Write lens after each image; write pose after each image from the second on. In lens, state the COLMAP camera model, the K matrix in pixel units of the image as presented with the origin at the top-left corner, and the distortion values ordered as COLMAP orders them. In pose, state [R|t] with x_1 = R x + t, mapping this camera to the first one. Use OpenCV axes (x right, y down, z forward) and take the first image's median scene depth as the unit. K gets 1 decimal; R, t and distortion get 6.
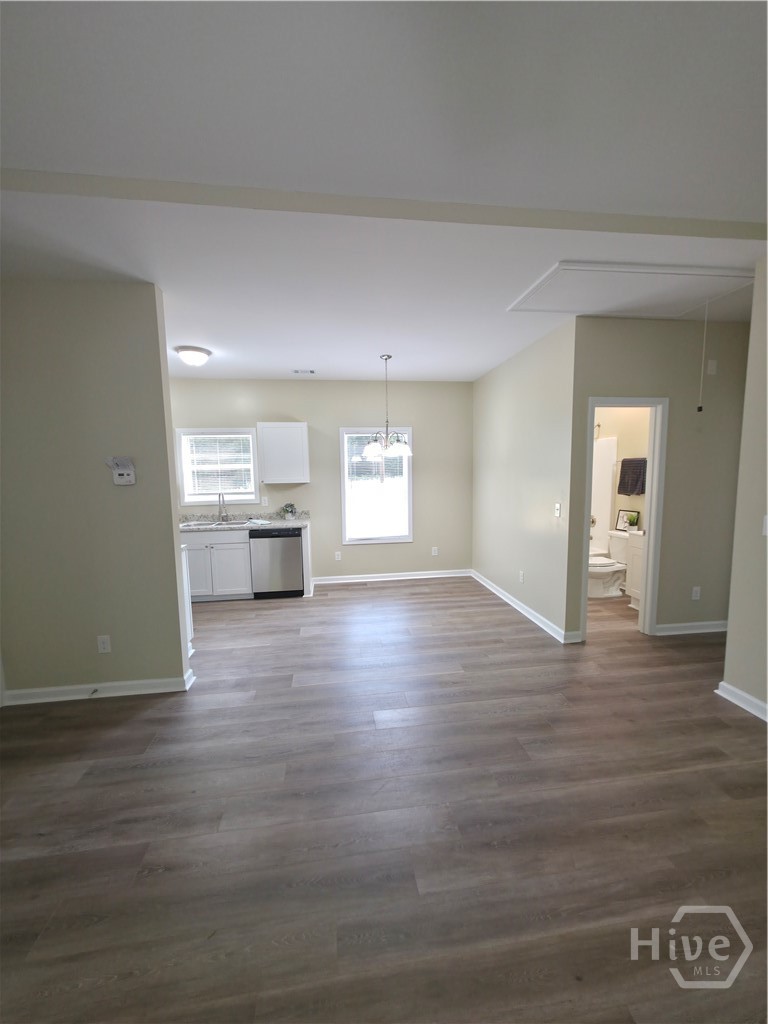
lens RADIAL K [[405.3, 0, 384.9], [0, 405.3, 515.3], [0, 0, 1]] dist [-0.000148, -0.000045]
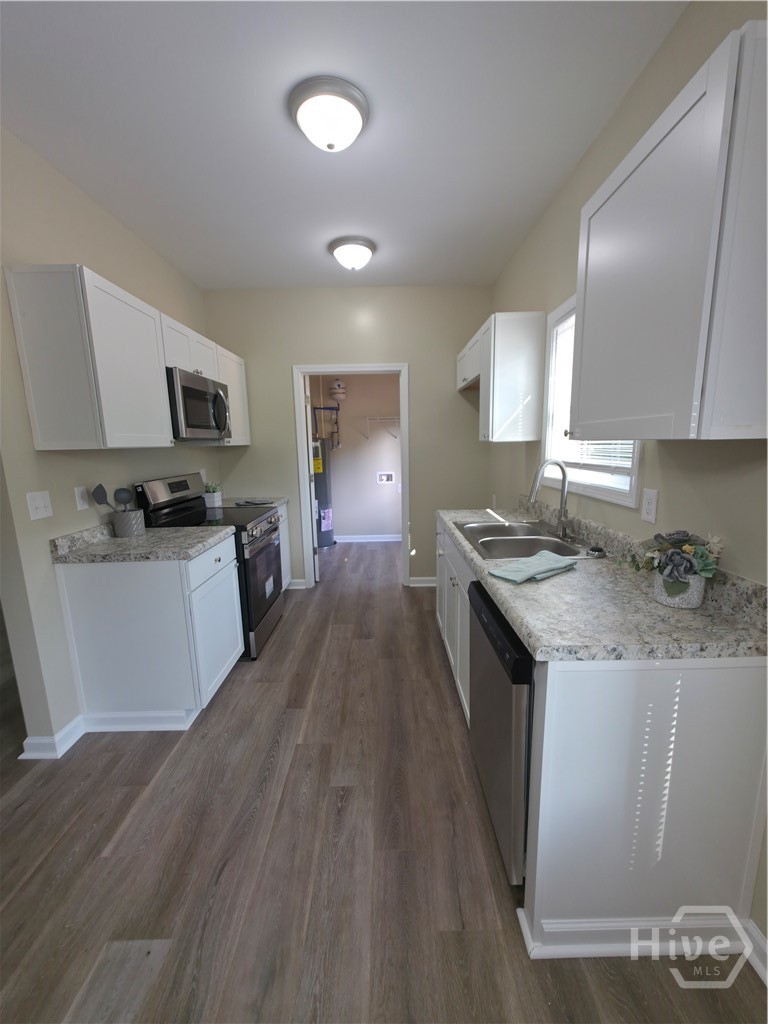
lens RADIAL K [[405.3, 0, 390.4], [0, 405.3, 516.4], [0, 0, 1]] dist [-0.000148, -0.000045]
pose [[-0.119442, 0.198997, -0.972694, -0.001394], [-0.083167, 0.974259, 0.209529, -0.076891], [0.989352, 0.105923, -0.099817, 0.932575]]
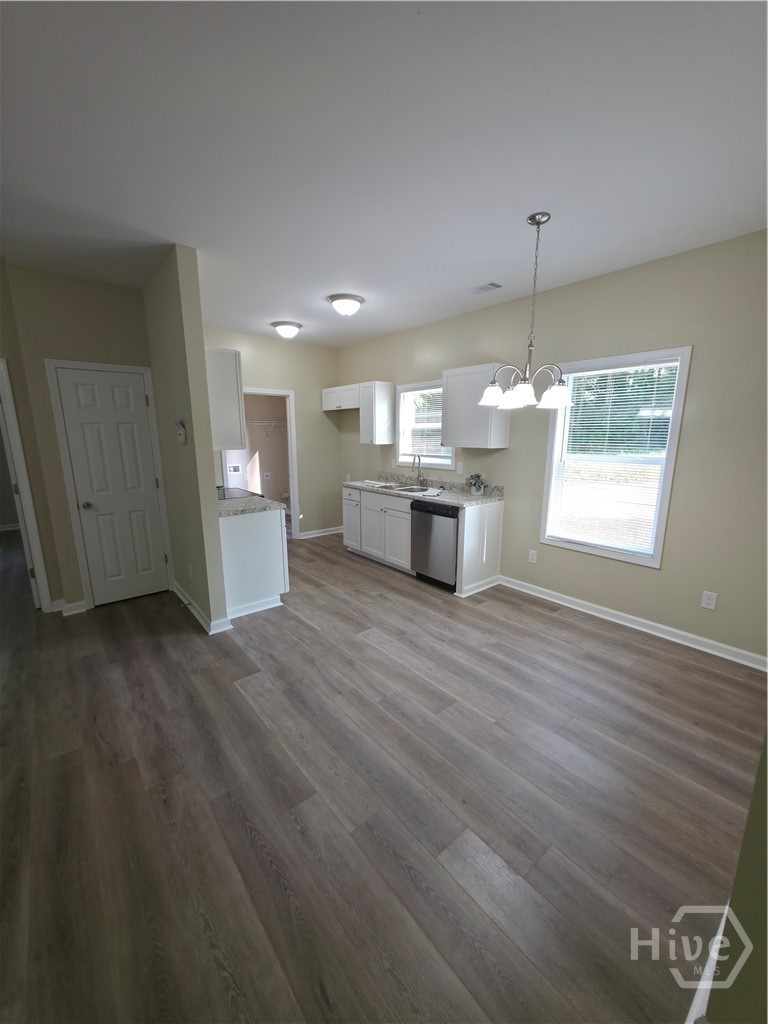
lens RADIAL K [[405.3, 0, 388.4], [0, 405.3, 515.3], [0, 0, 1]] dist [-0.000148, -0.000045]
pose [[0.535729, 0.187660, -0.823273, 0.354406], [-0.100676, 0.982232, 0.158381, -0.062158], [0.838367, -0.001965, 0.545103, 0.467890]]
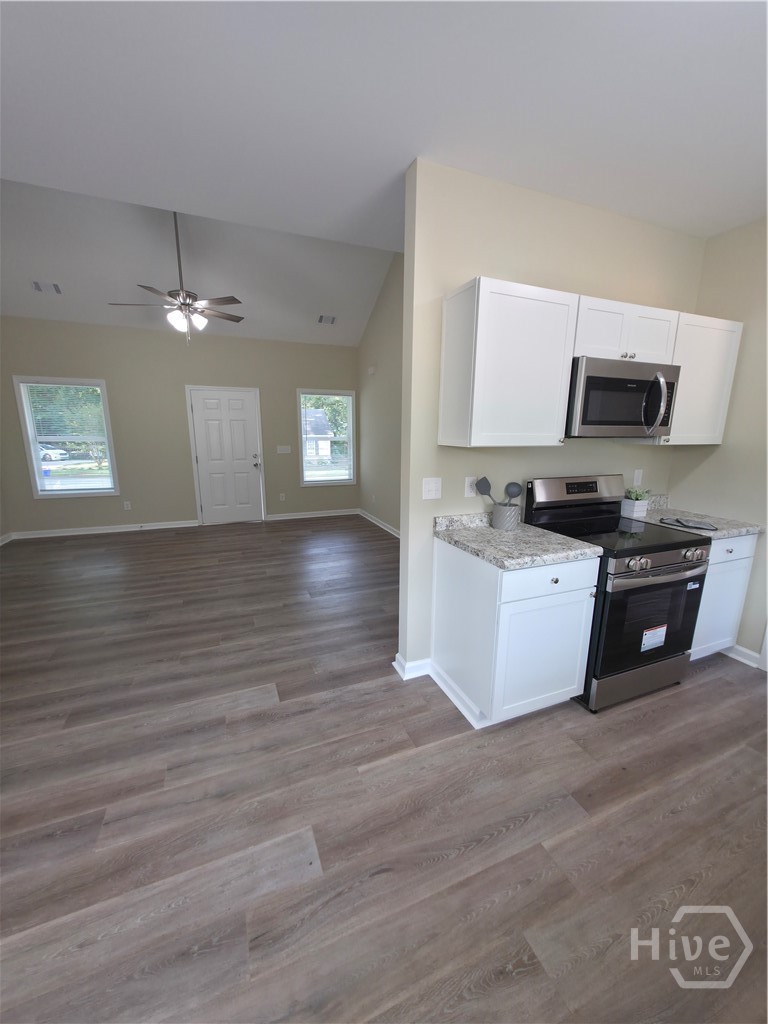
lens RADIAL K [[405.3, 0, 388.2], [0, 405.3, 517.2], [0, 0, 1]] dist [-0.000148, -0.000045]
pose [[-0.966578, 0.062944, -0.248526, -0.157029], [-0.020010, 0.947913, 0.317901, -0.097635], [0.255591, 0.312249, -0.914972, 0.998467]]
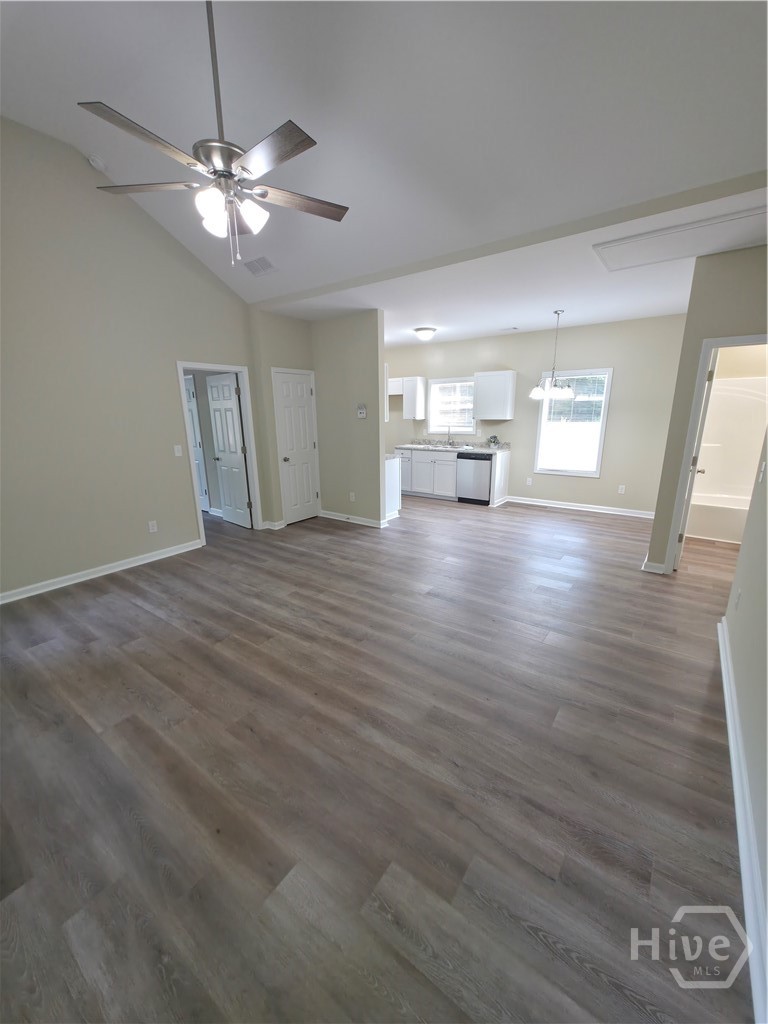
lens RADIAL K [[405.3, 0, 387.2], [0, 405.3, 516.4], [0, 0, 1]] dist [-0.000148, -0.000045]
pose [[0.718135, 0.184790, -0.670921, 0.472481], [-0.076786, 0.979254, 0.187523, 0.007796], [0.691655, -0.083149, 0.717426, -0.207194]]
